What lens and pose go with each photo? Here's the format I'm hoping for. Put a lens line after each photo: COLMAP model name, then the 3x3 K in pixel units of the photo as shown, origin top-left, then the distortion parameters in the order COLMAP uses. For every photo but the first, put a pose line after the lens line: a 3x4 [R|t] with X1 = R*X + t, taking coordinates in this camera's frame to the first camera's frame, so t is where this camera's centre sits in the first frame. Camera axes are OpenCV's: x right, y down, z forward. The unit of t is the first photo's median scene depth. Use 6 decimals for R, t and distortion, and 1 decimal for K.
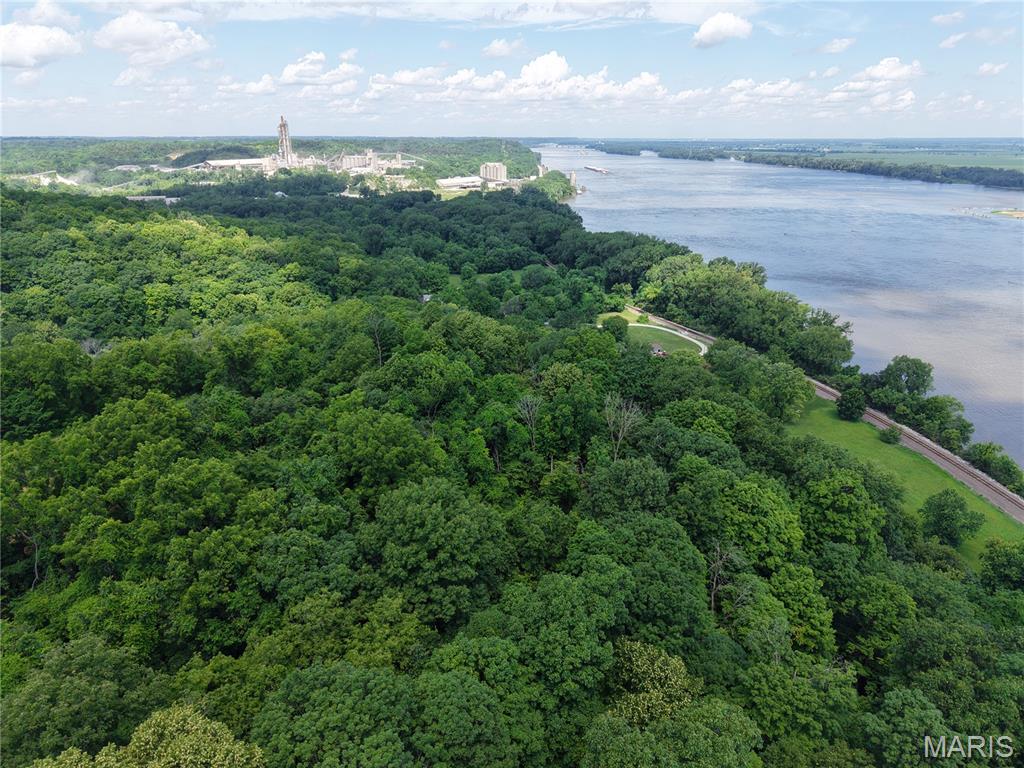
lens RADIAL K [[682.7, 0, 512.2], [0, 682.7, 380.7], [0, 0, 1]] dist [0.025648, -0.022999]
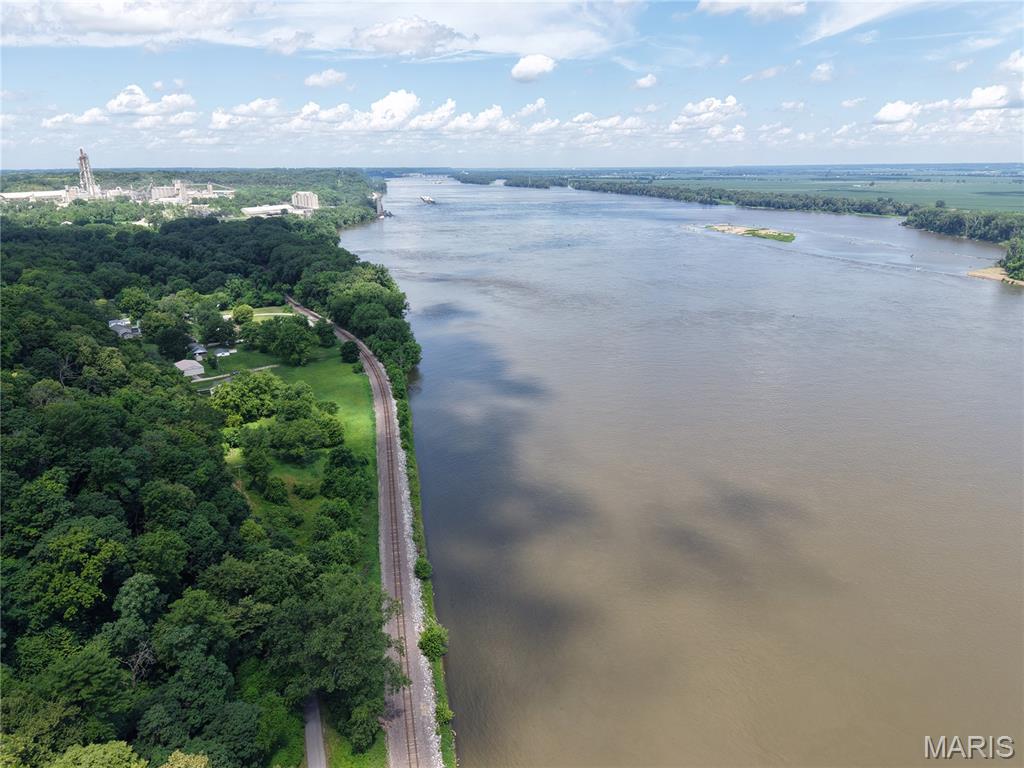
lens RADIAL K [[682.7, 0, 511.5], [0, 682.7, 382.3], [0, 0, 1]] dist [0.025648, -0.022999]
pose [[0.986586, -0.056049, 0.153316, 0.116133], [0.061669, 0.997579, -0.032146, 0.031962], [-0.151143, 0.041169, 0.987654, -0.089708]]
